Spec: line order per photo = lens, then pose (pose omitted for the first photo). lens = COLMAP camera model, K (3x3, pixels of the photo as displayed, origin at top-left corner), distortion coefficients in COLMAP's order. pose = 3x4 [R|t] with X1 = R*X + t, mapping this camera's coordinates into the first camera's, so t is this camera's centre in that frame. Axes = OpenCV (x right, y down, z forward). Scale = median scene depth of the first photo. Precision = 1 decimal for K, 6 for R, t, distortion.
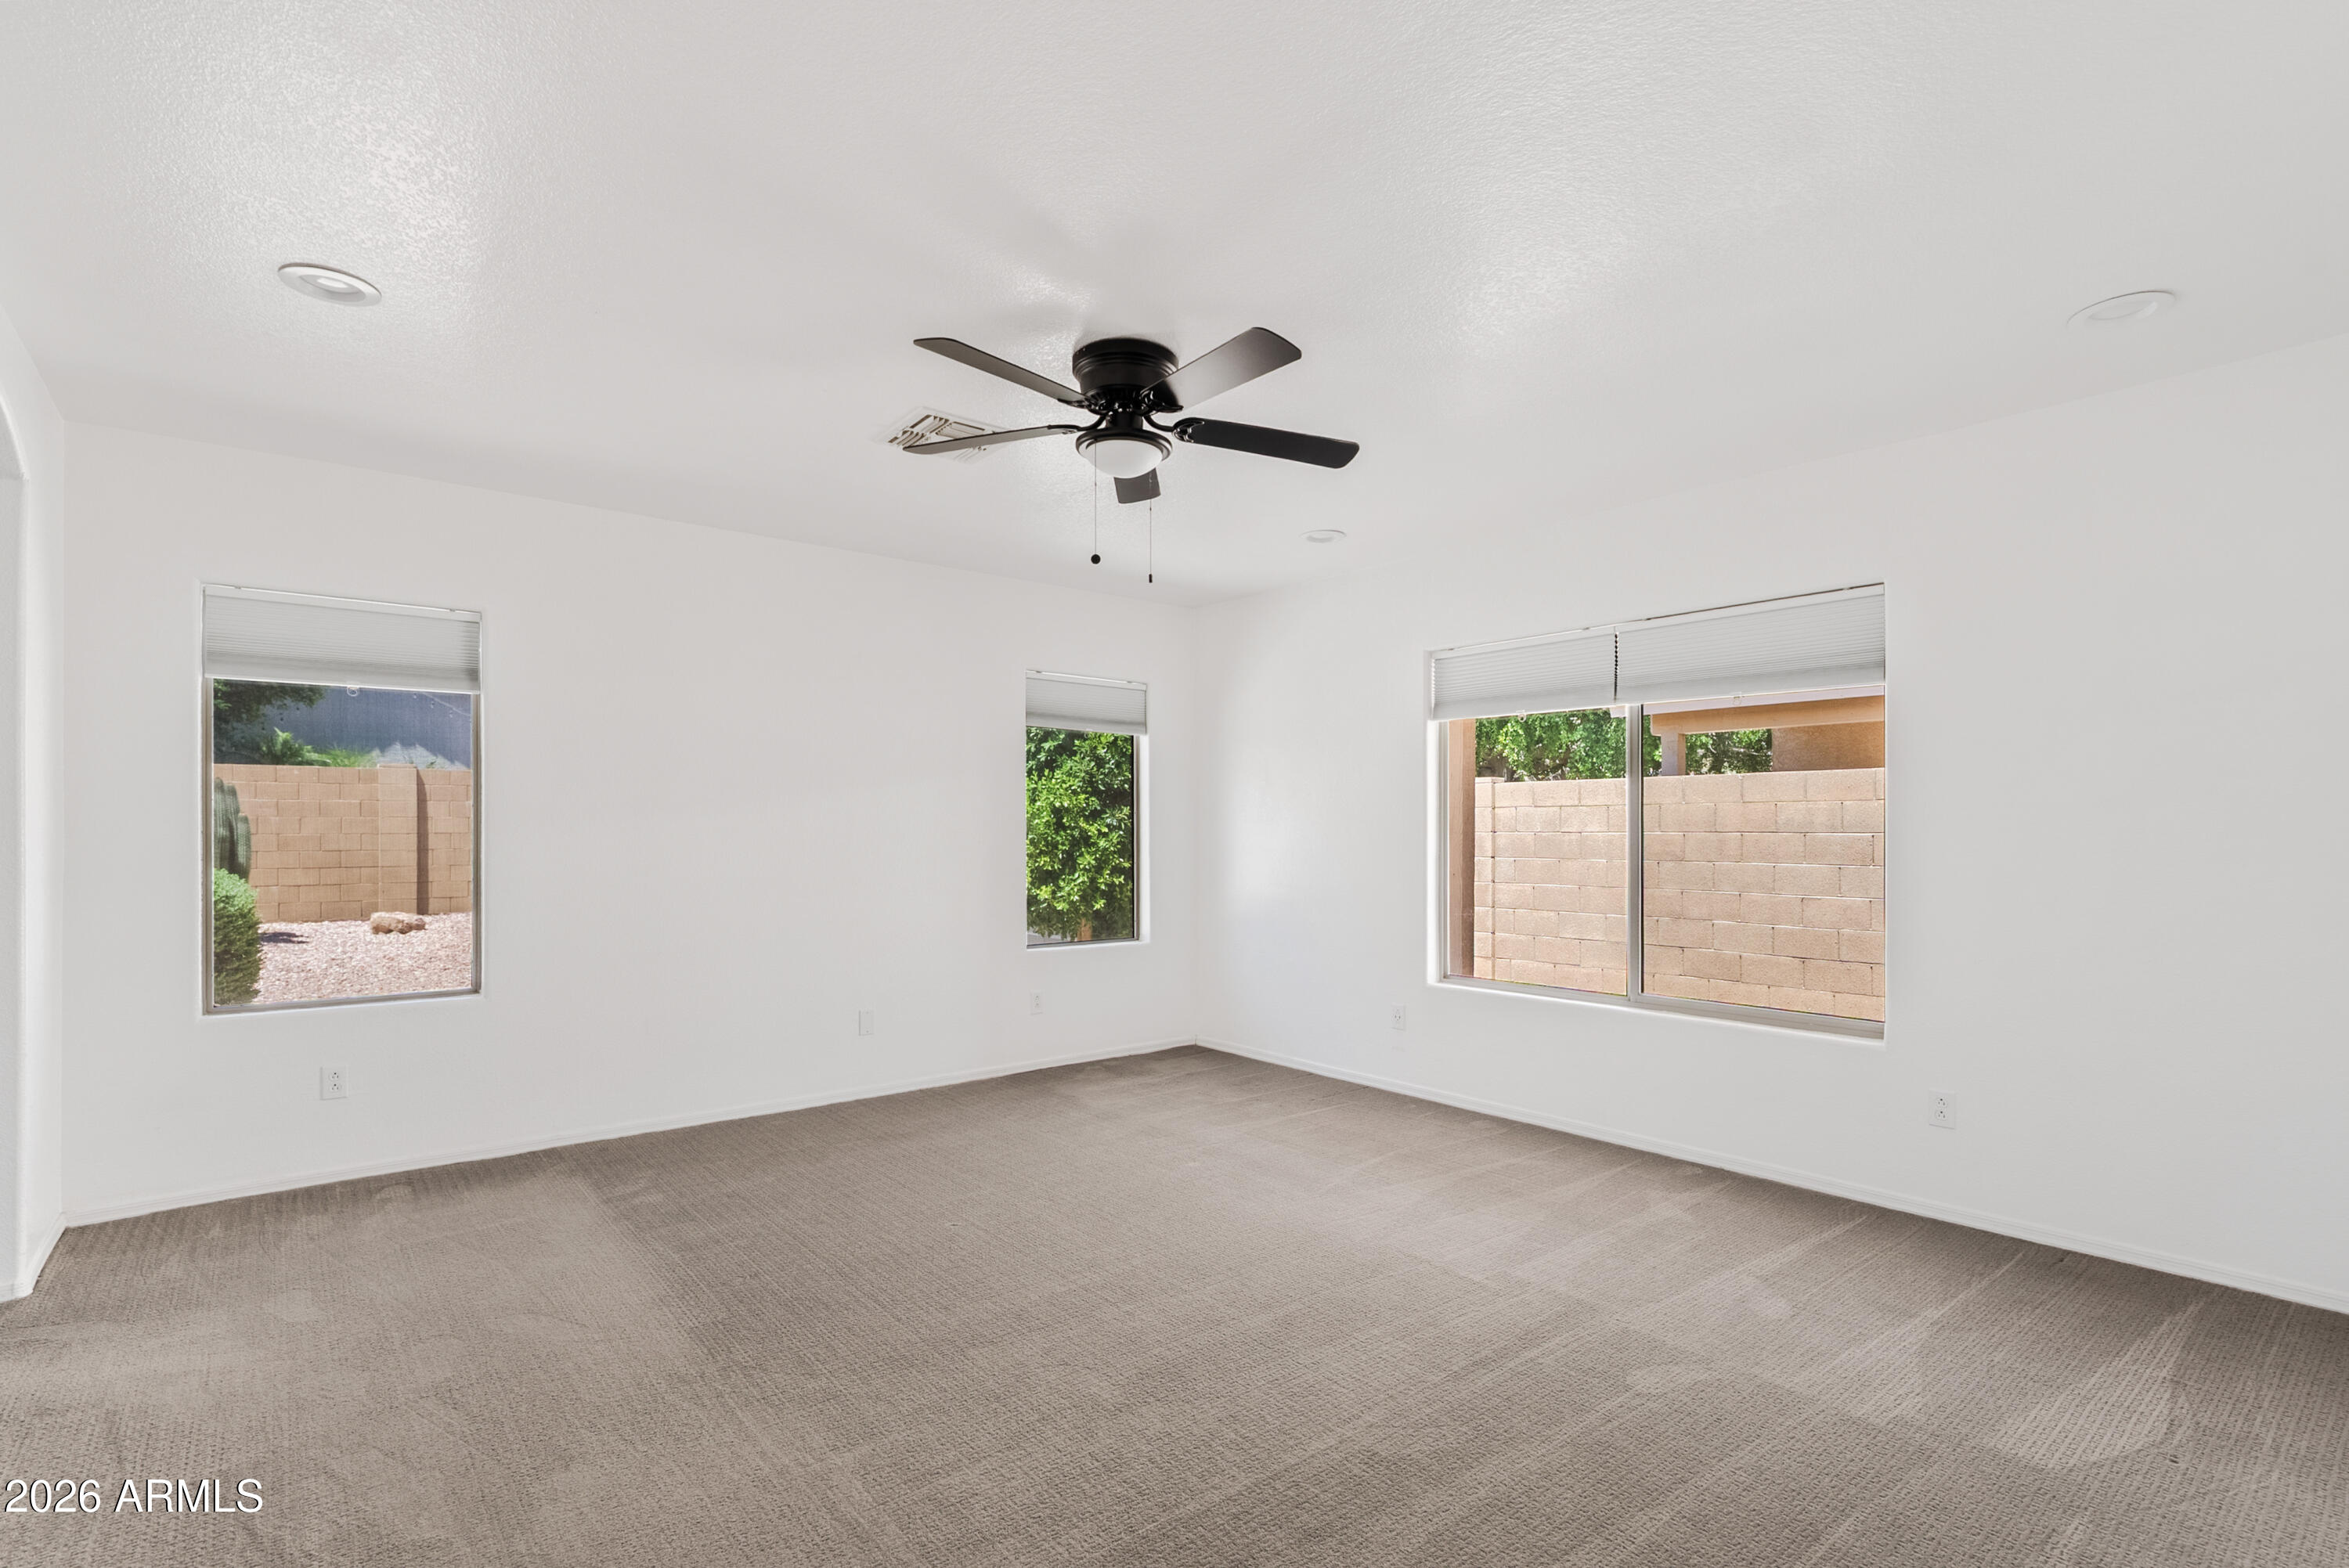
lens RADIAL K [[1117.2, 0, 1185.0], [0, 1117.2, 834.9], [0, 0, 1]] dist [-0.001179, 0.000204]
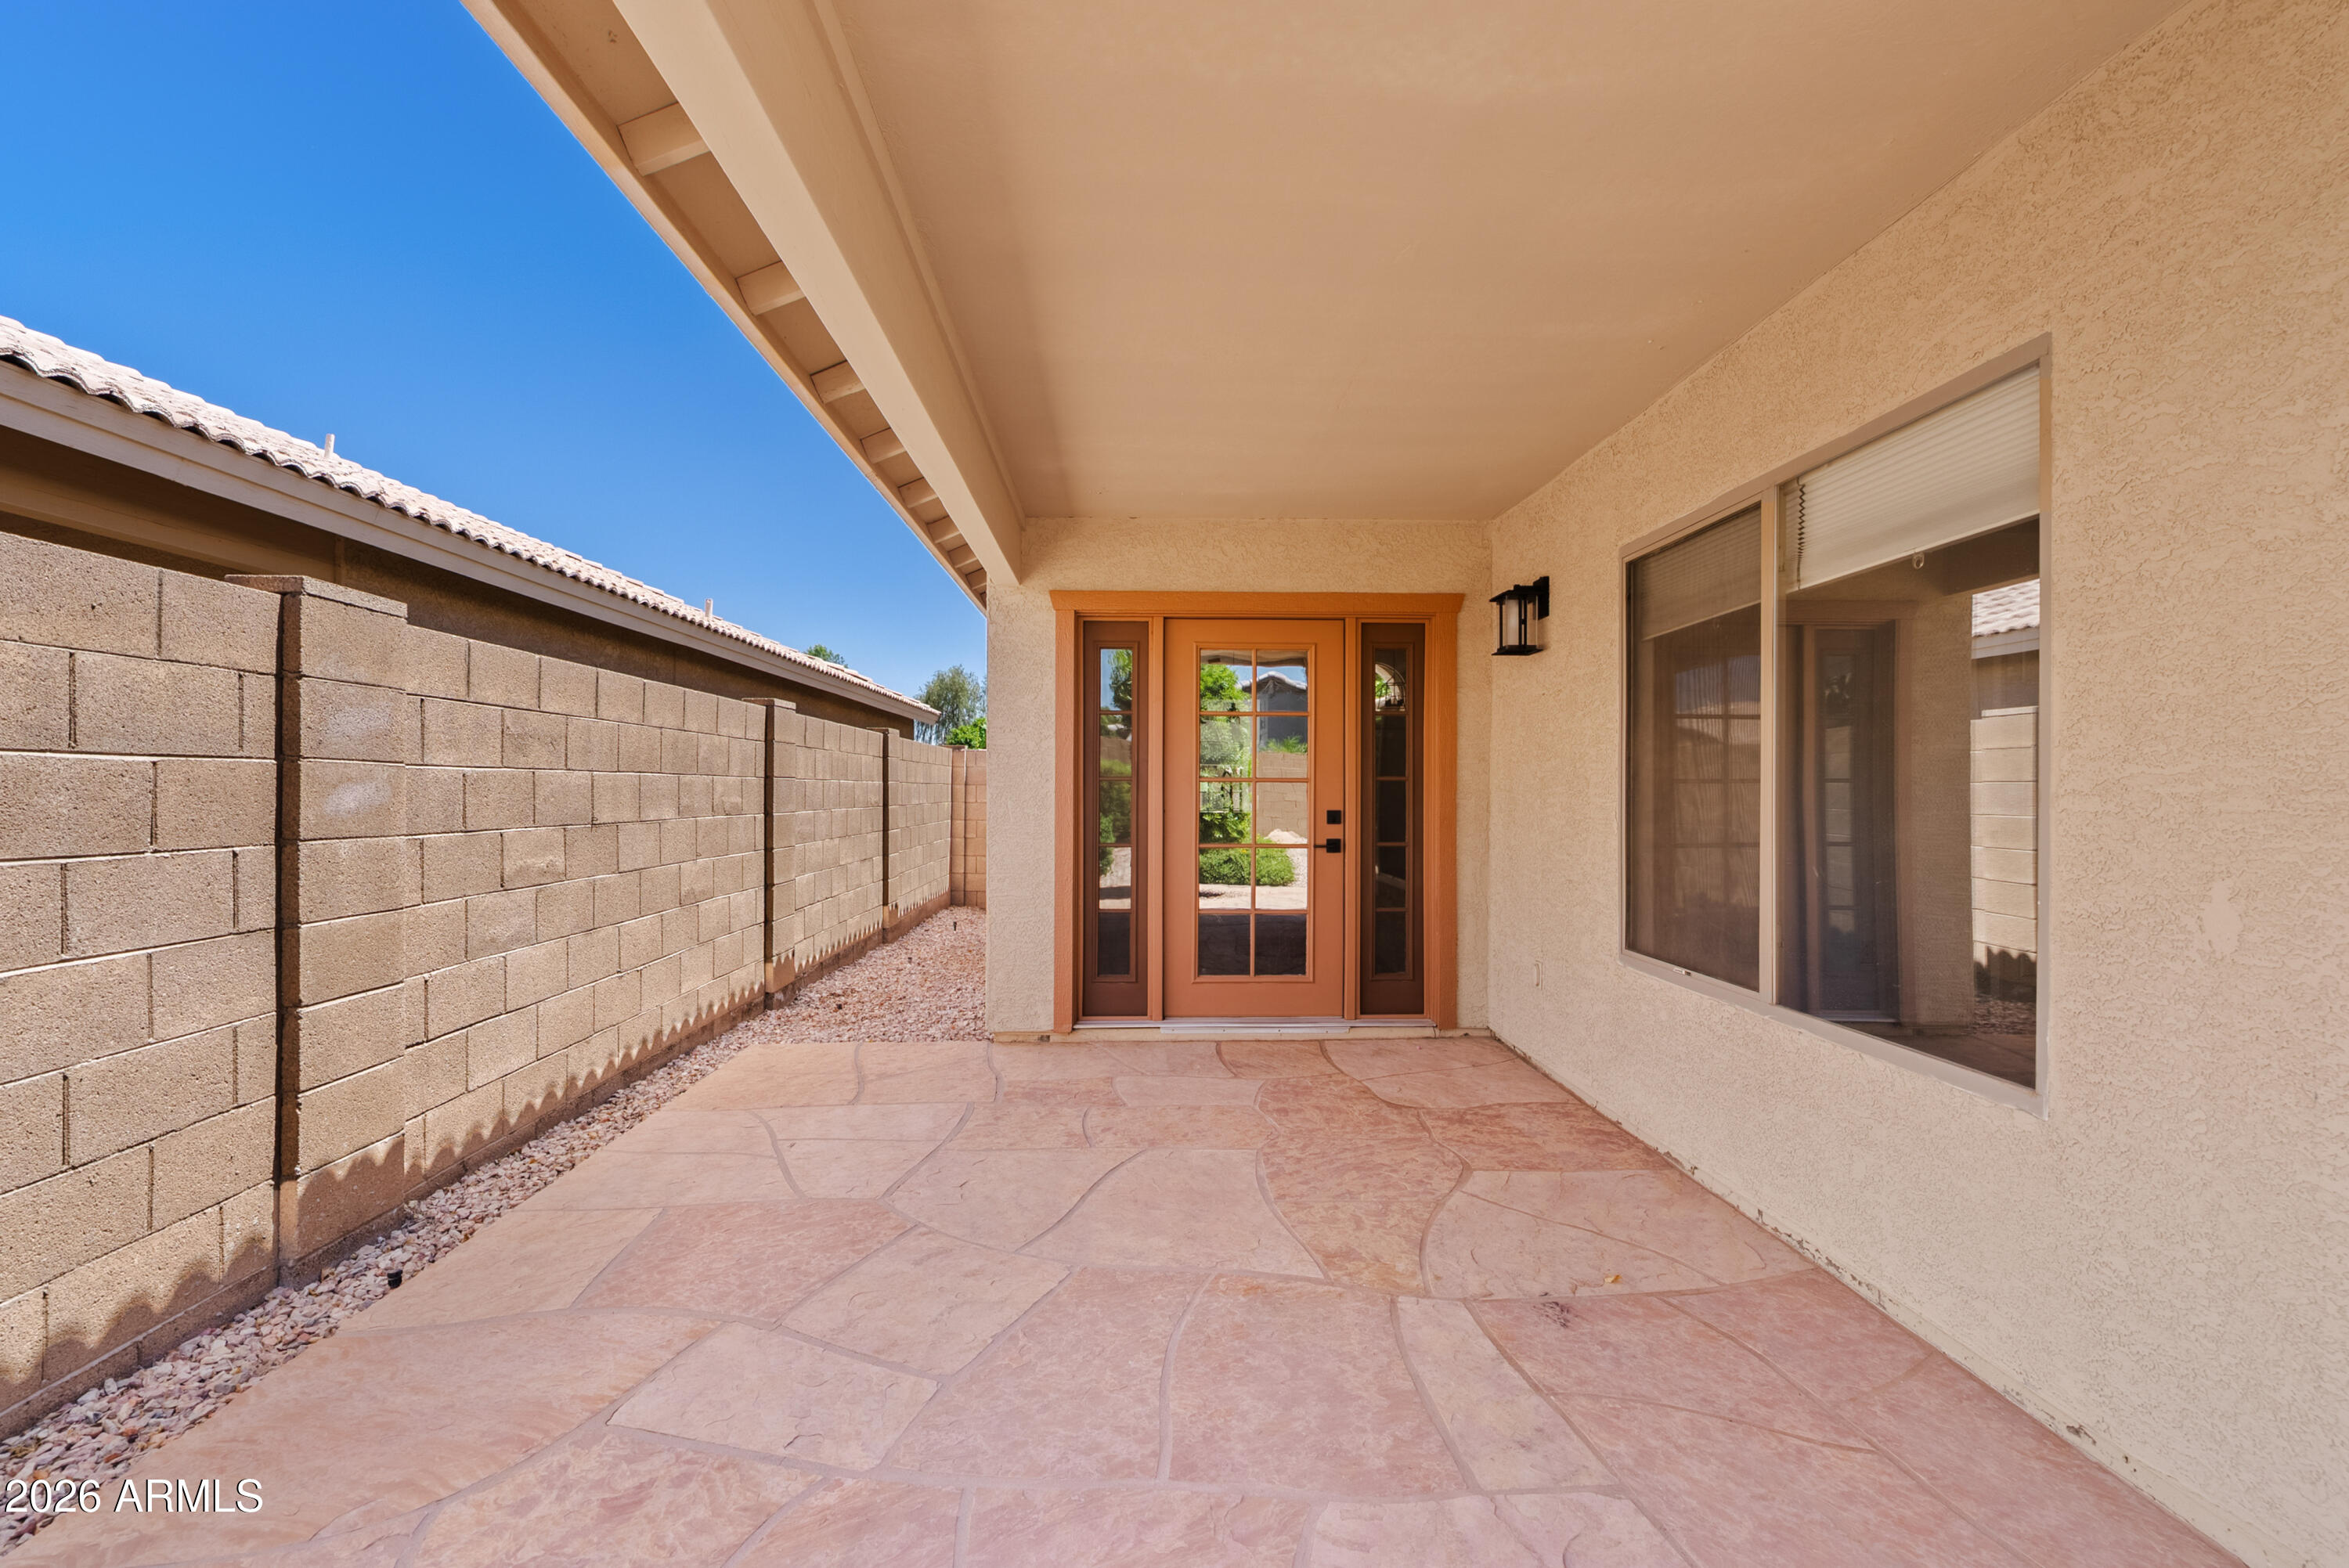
lens RADIAL K [[1071.2, 0, 1180.6], [0, 1071.2, 782.1], [0, 0, 1]] dist [-0.005326, 0.000912]
pose [[-0.805691, 0.001110, 0.592335, 0.145591], [-0.001892, 0.999988, -0.004447, 0.006126], [-0.592333, -0.004704, -0.805680, 0.924789]]
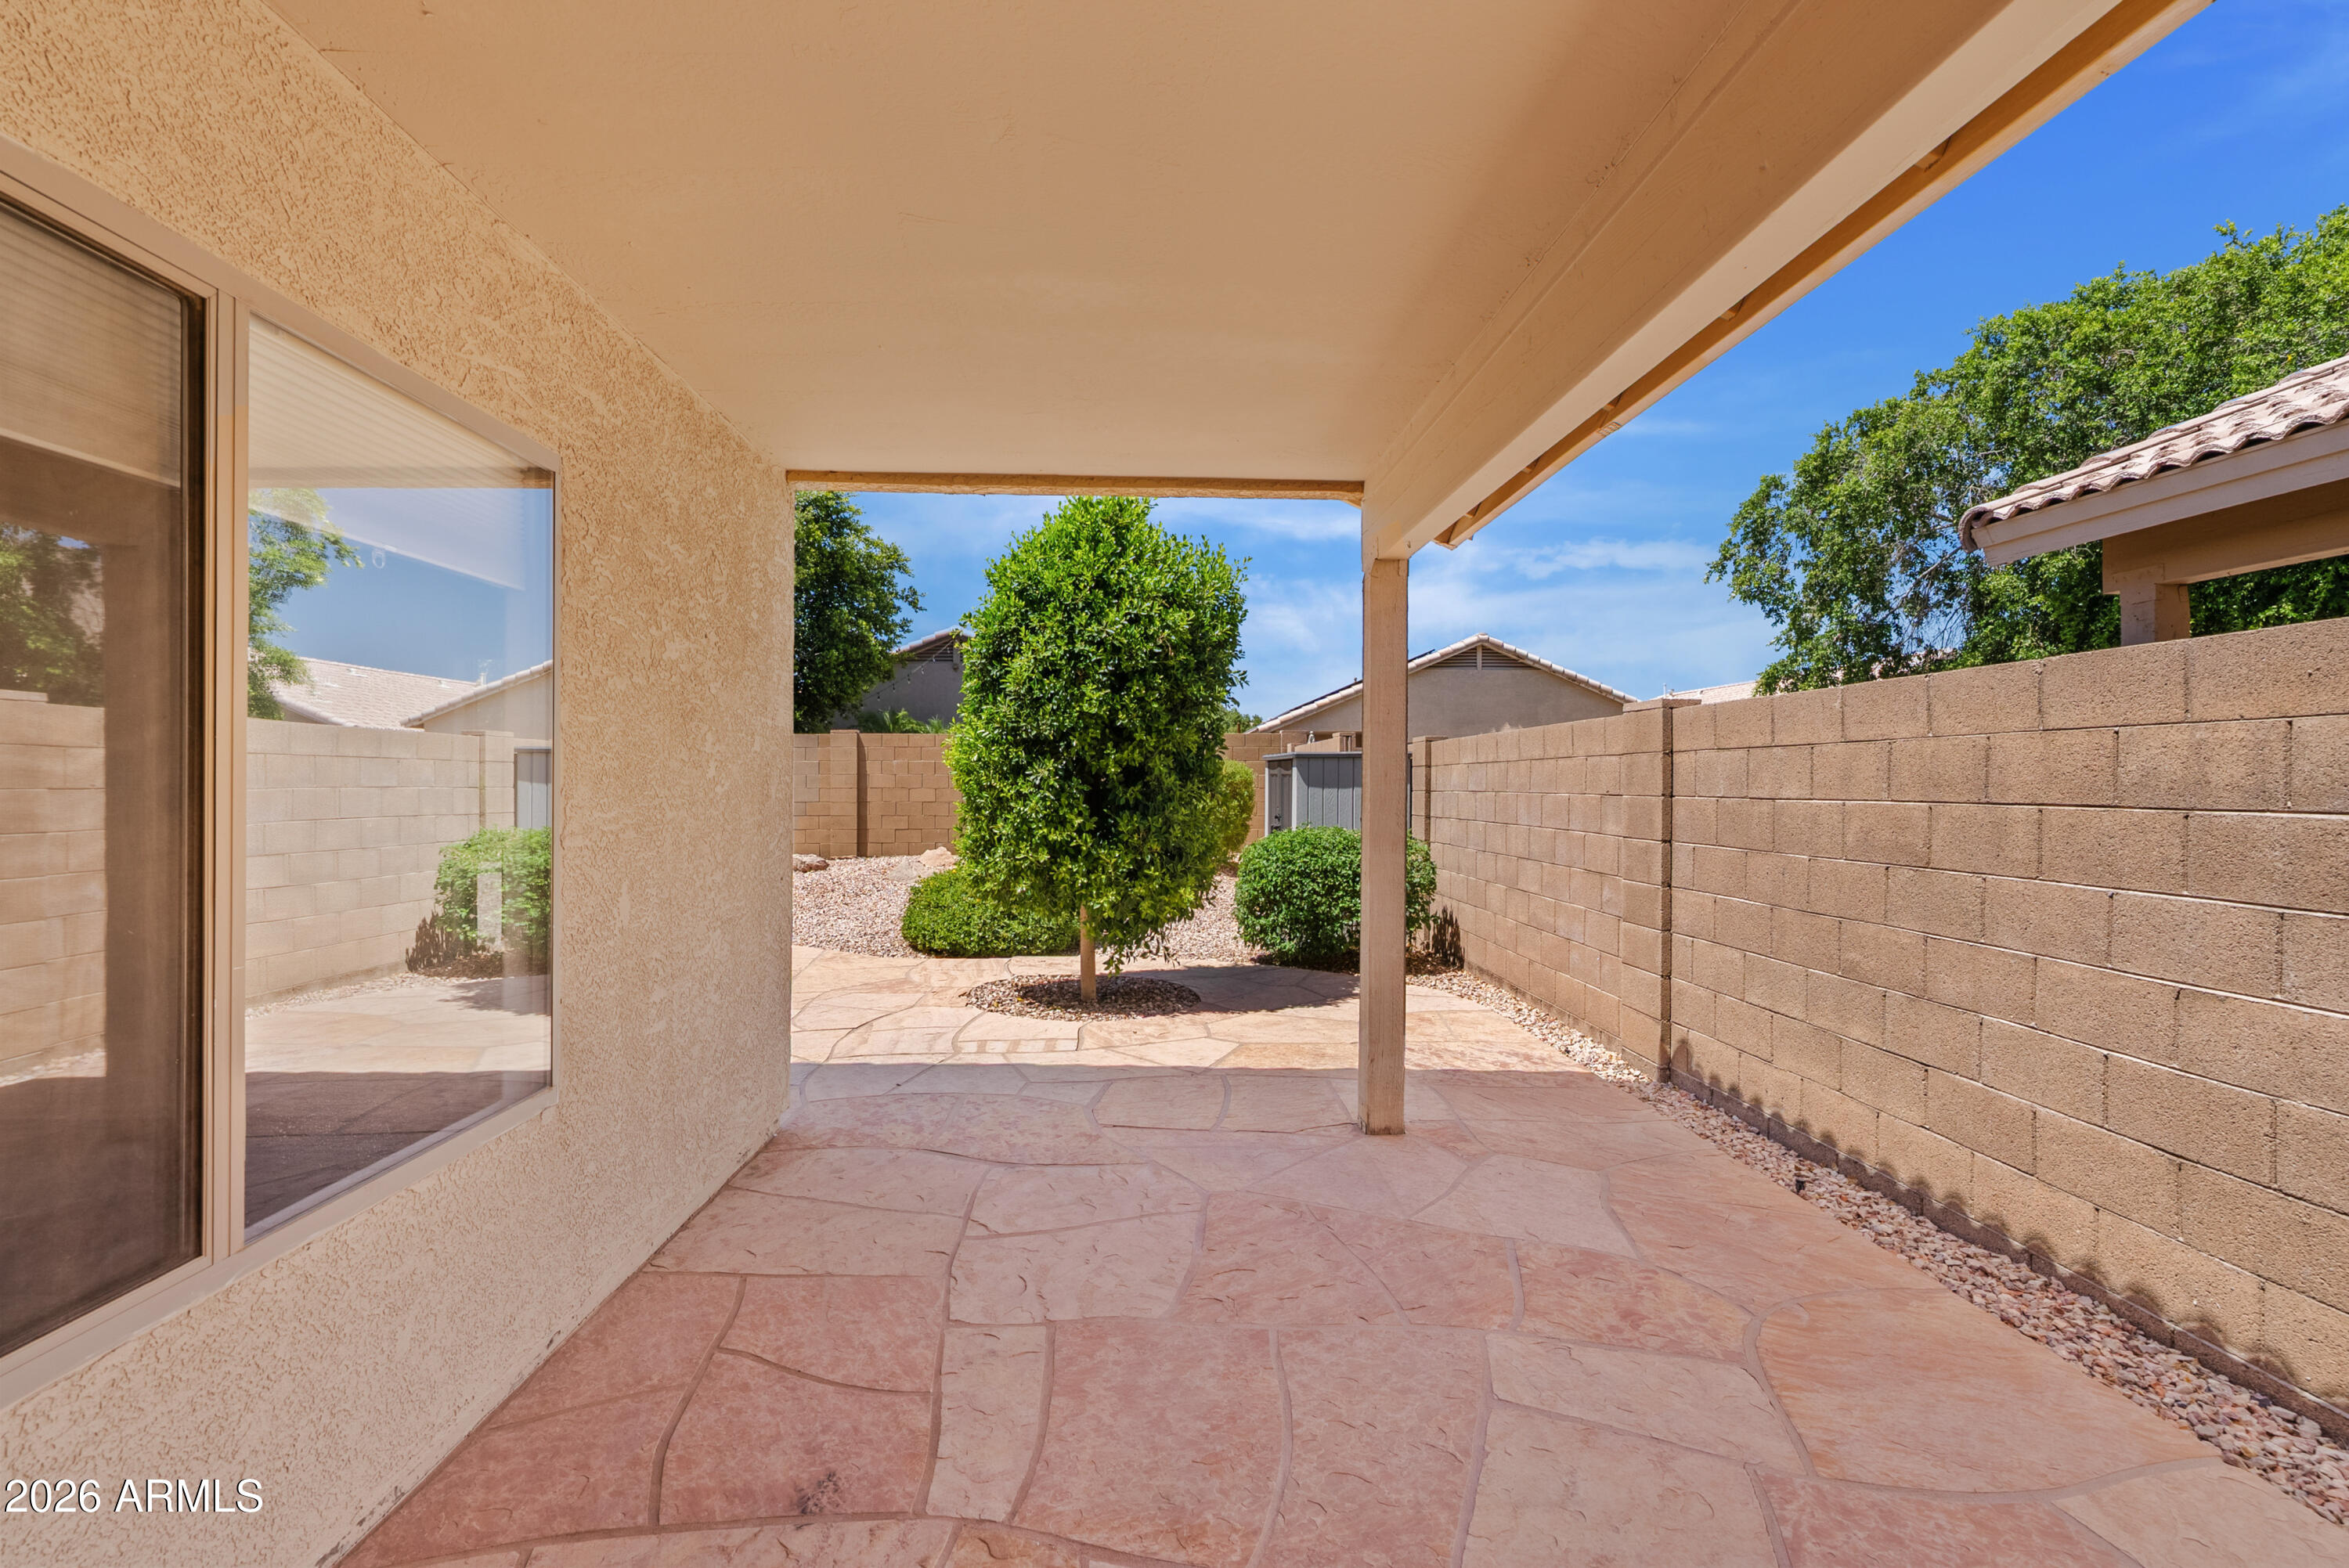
lens RADIAL K [[1071.2, 0, 1180.6], [0, 1071.2, 782.1], [0, 0, 1]] dist [-0.005326, 0.000912]
pose [[0.808944, 0.001078, -0.587885, 0.443988], [-0.005059, 0.999974, -0.005127, -0.006676], [0.587864, 0.007122, 0.808928, 0.475131]]
